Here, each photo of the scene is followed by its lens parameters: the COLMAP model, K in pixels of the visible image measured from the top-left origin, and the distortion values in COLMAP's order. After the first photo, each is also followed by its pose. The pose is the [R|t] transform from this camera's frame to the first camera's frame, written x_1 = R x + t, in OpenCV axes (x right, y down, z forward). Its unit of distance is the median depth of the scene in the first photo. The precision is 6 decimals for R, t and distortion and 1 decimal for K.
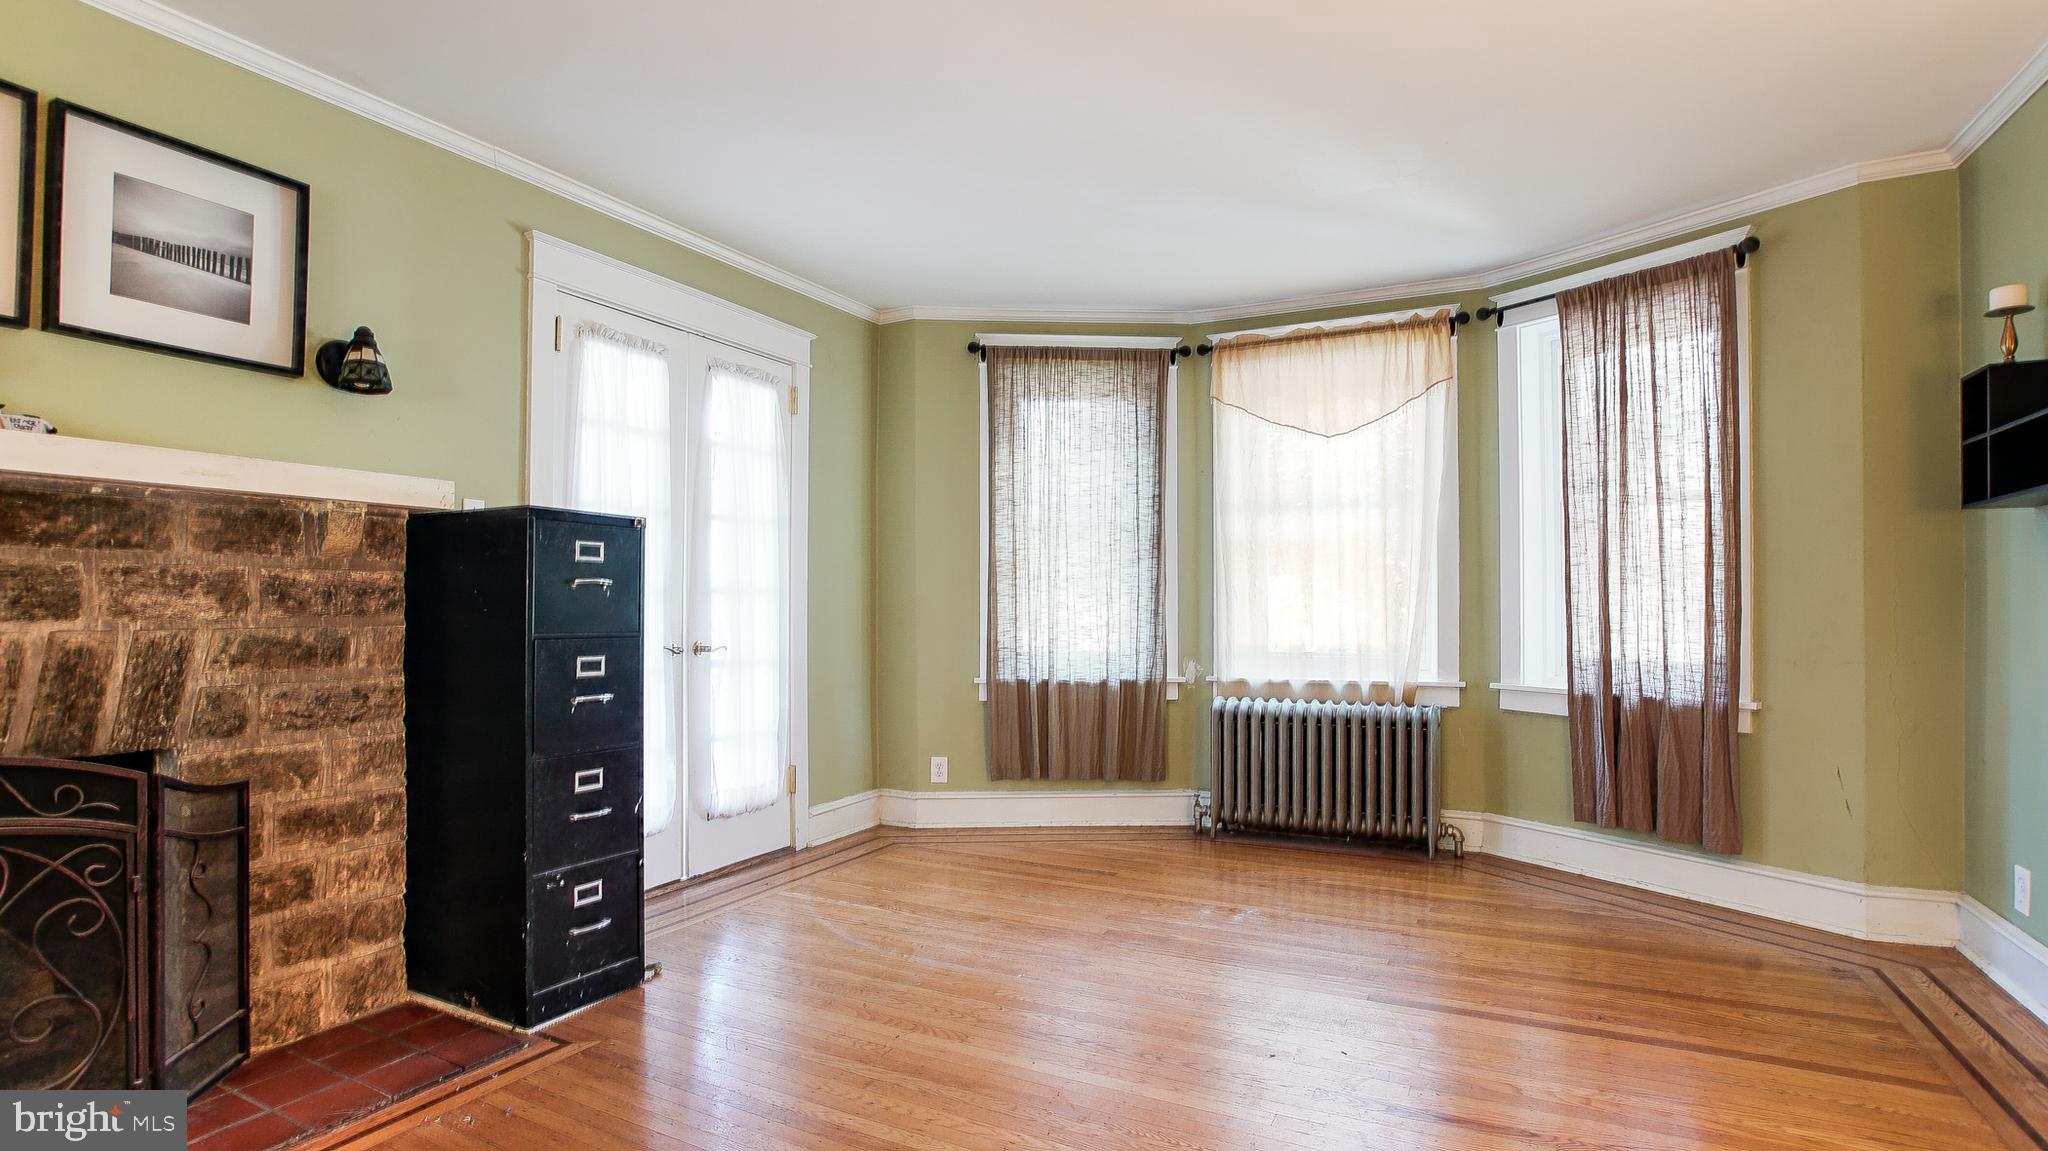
lens RADIAL K [[994.0, 0, 1013.2], [0, 994.0, 608.5], [0, 0, 1]] dist [-0.070950, 0.028972]
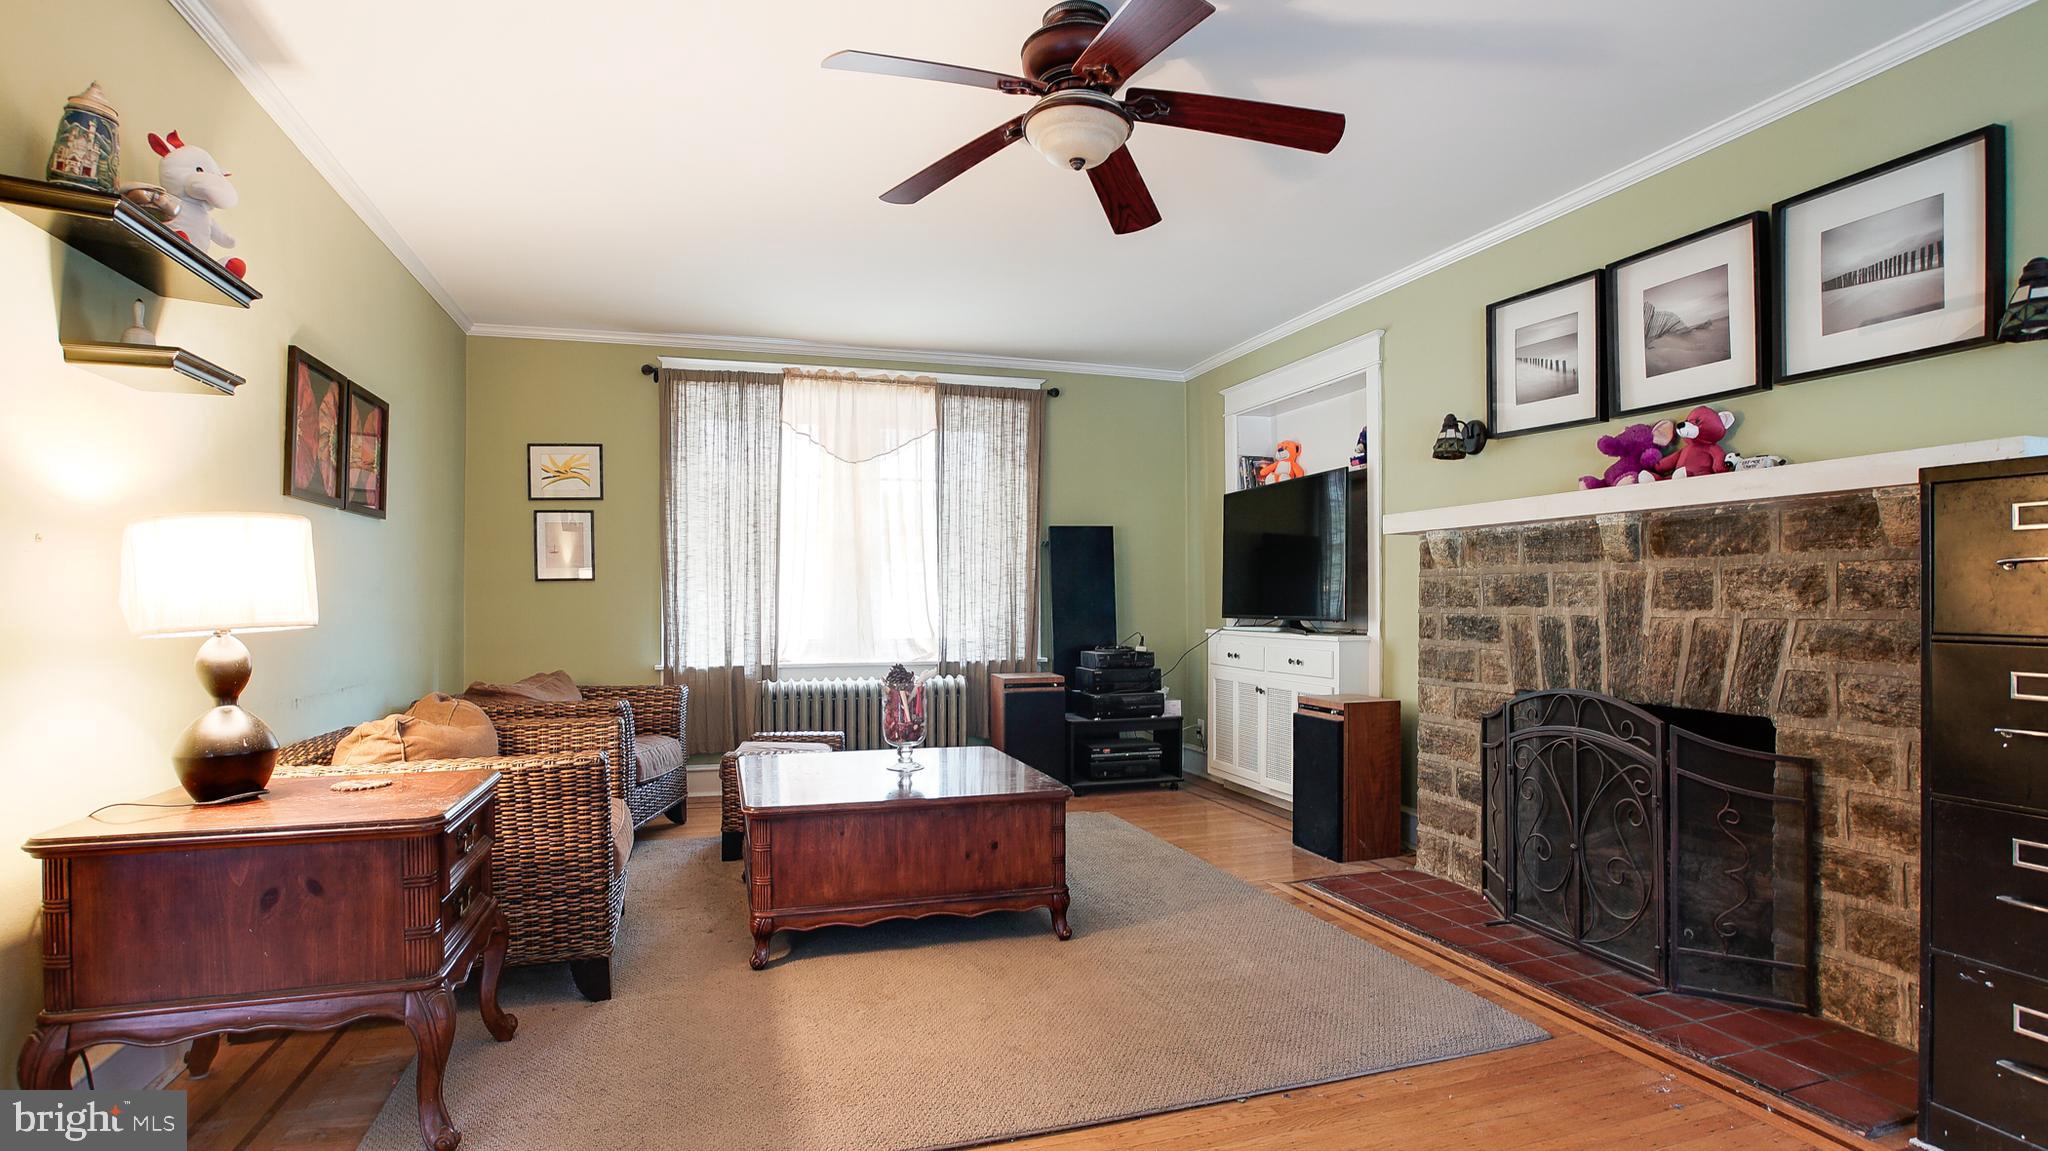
lens RADIAL K [[994.0, 0, 1013.2], [0, 994.0, 608.5], [0, 0, 1]] dist [-0.070950, 0.028972]
pose [[-0.696219, 0.005422, -0.717809, 0.610566], [0.001587, 0.999981, 0.006014, 0.000433], [0.717827, 0.003047, -0.696214, 1.105883]]
